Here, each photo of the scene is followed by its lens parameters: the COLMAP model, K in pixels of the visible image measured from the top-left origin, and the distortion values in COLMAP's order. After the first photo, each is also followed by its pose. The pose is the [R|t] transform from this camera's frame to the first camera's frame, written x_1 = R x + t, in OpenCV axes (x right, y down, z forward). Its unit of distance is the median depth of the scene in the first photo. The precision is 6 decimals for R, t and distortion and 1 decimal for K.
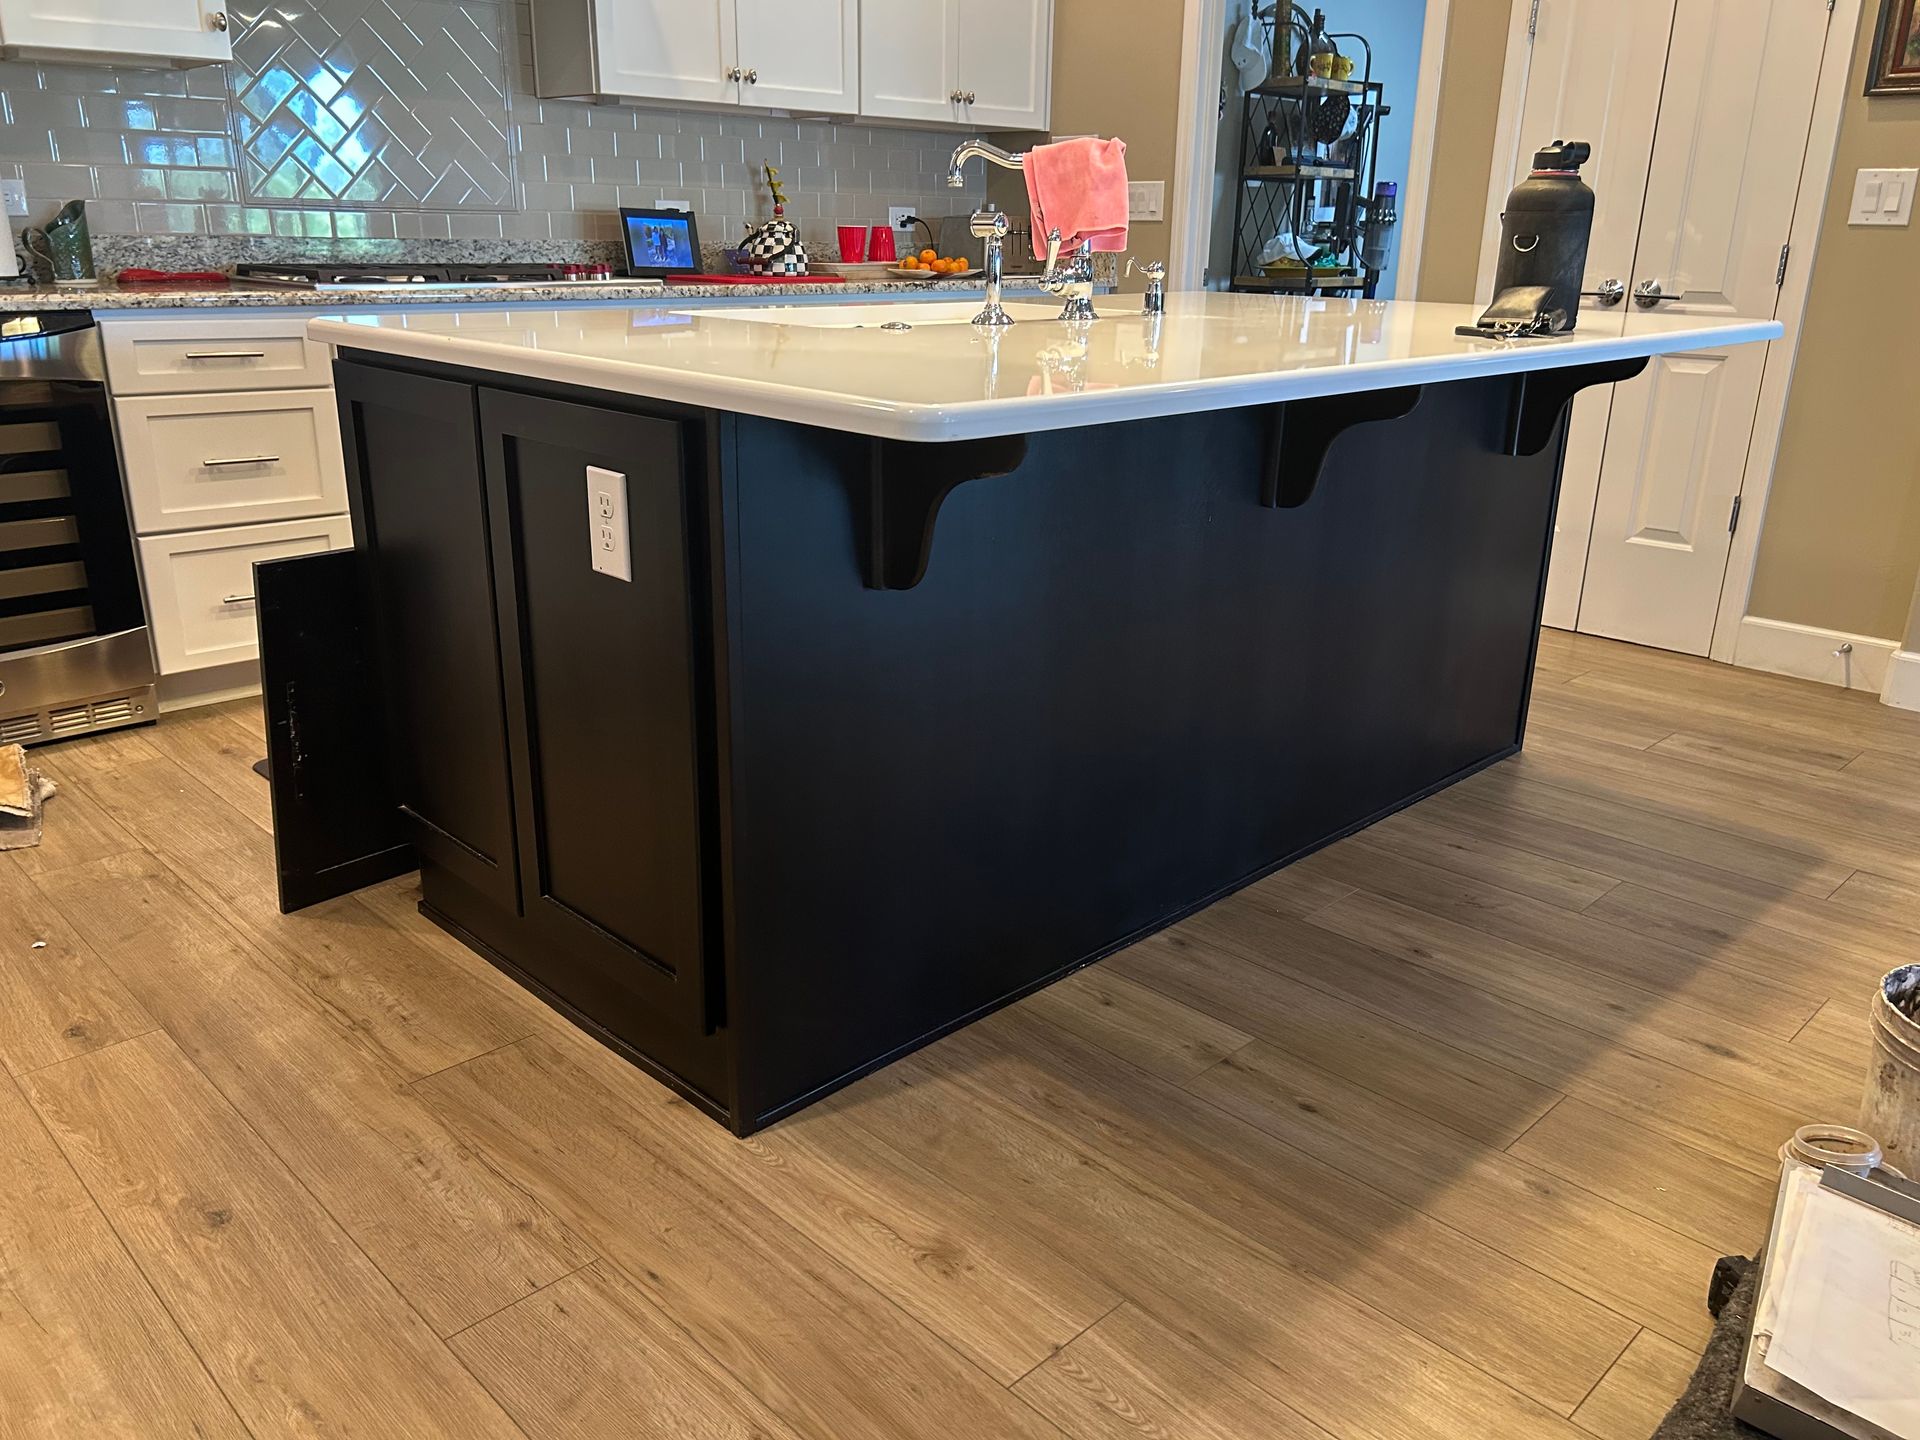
lens RADIAL K [[1454.6, 0, 960.0], [0, 1454.6, 720.0], [0, 0, 1]] dist [0.023216, -0.019734]
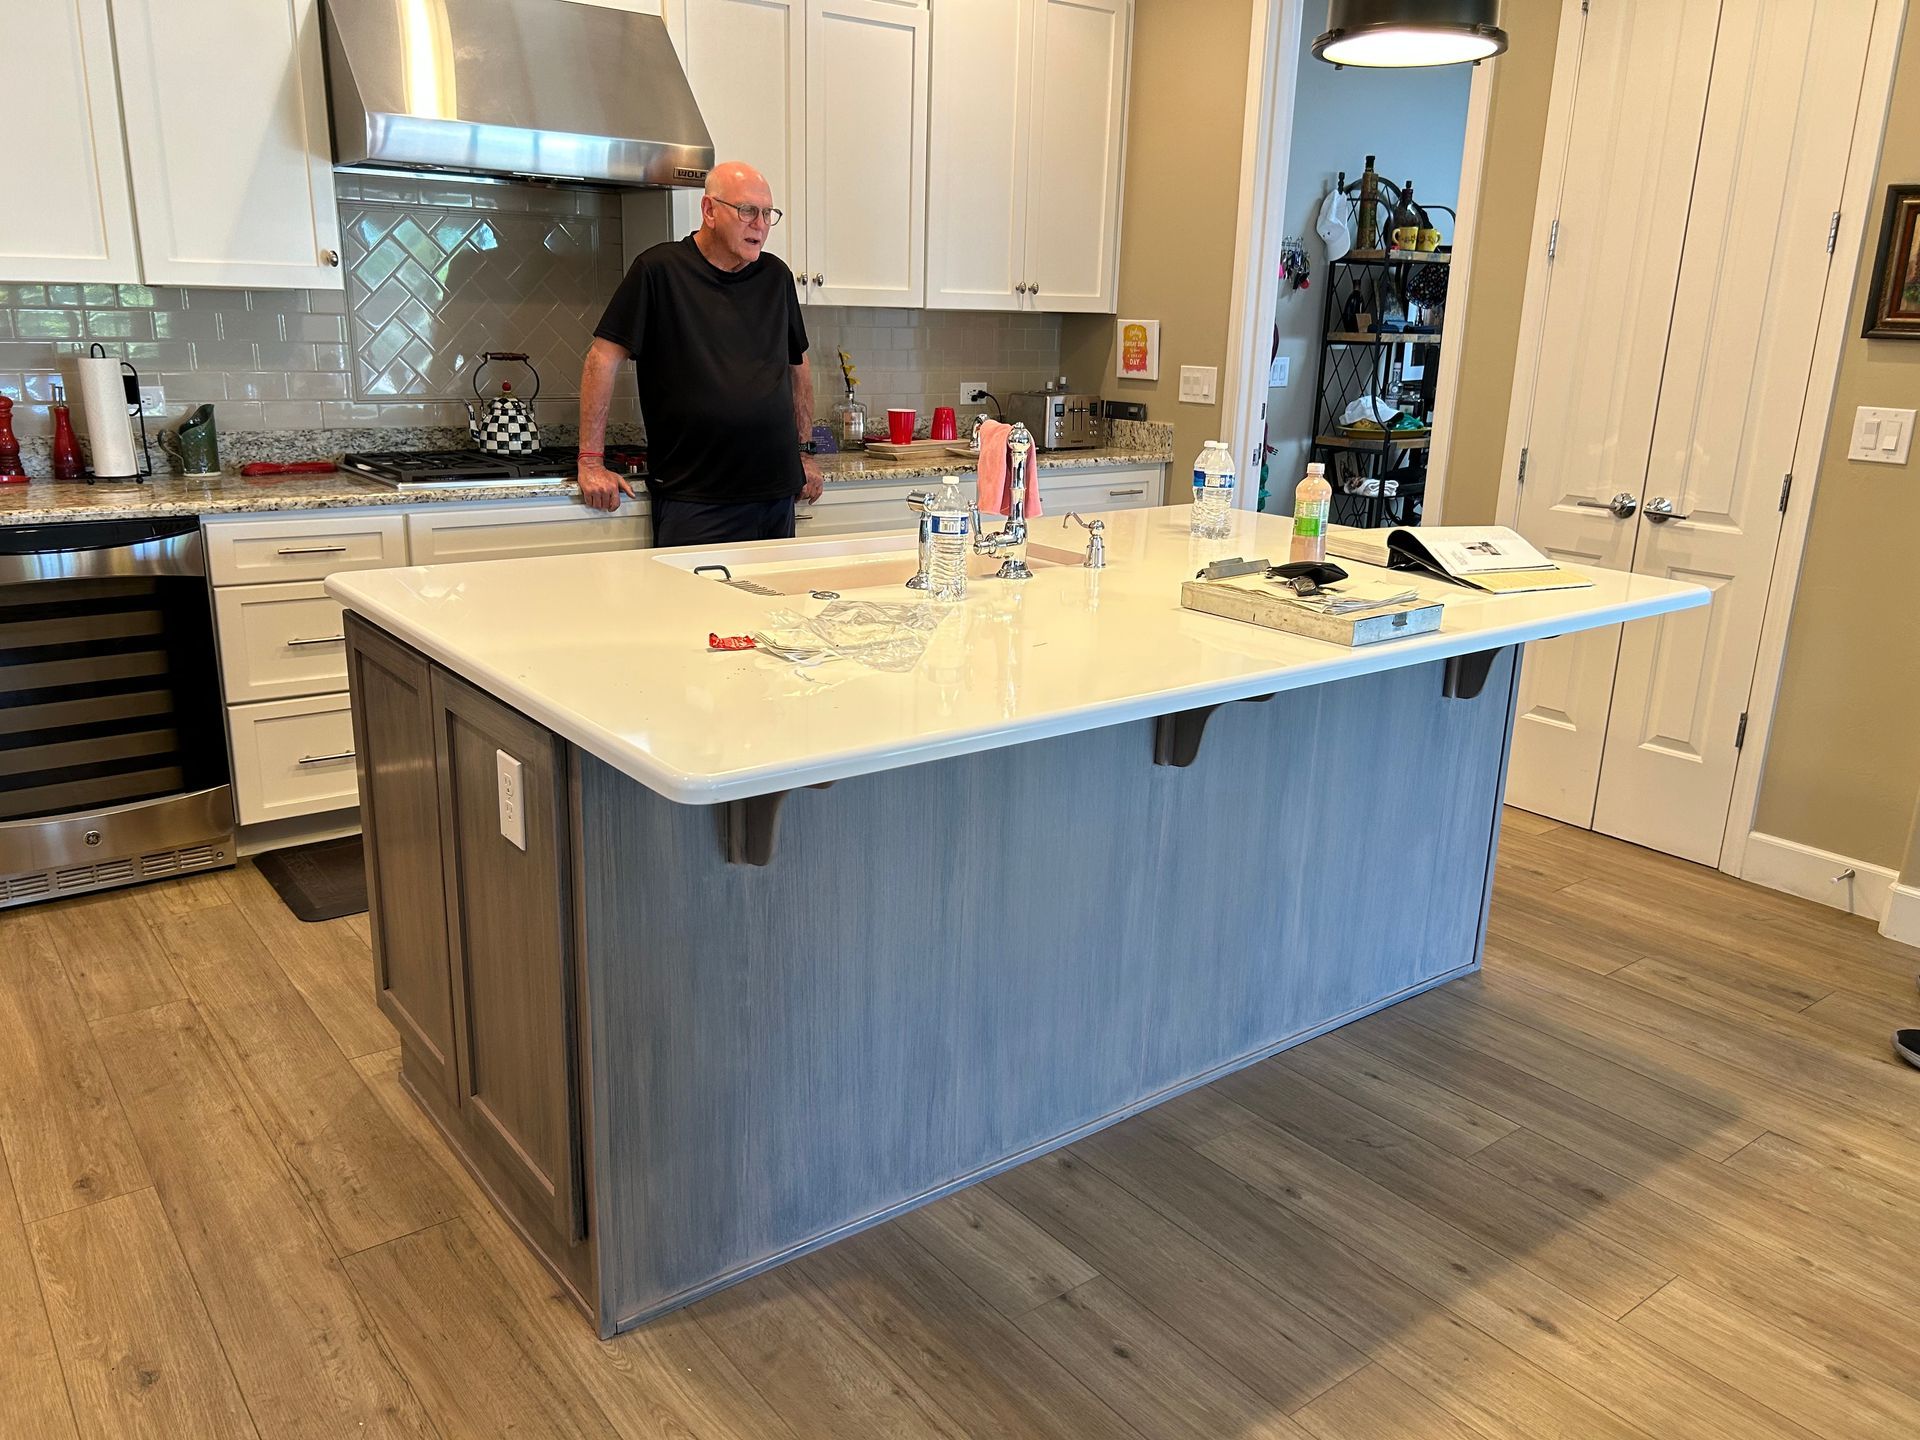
lens RADIAL K [[1454.6, 0, 960.0], [0, 1454.6, 720.0], [0, 0, 1]] dist [0.023216, -0.019734]
pose [[0.992888, 0.044704, -0.110339, 0.162921], [-0.050574, 0.997418, -0.050984, -0.105565], [0.107775, 0.056202, 0.992585, -0.085857]]
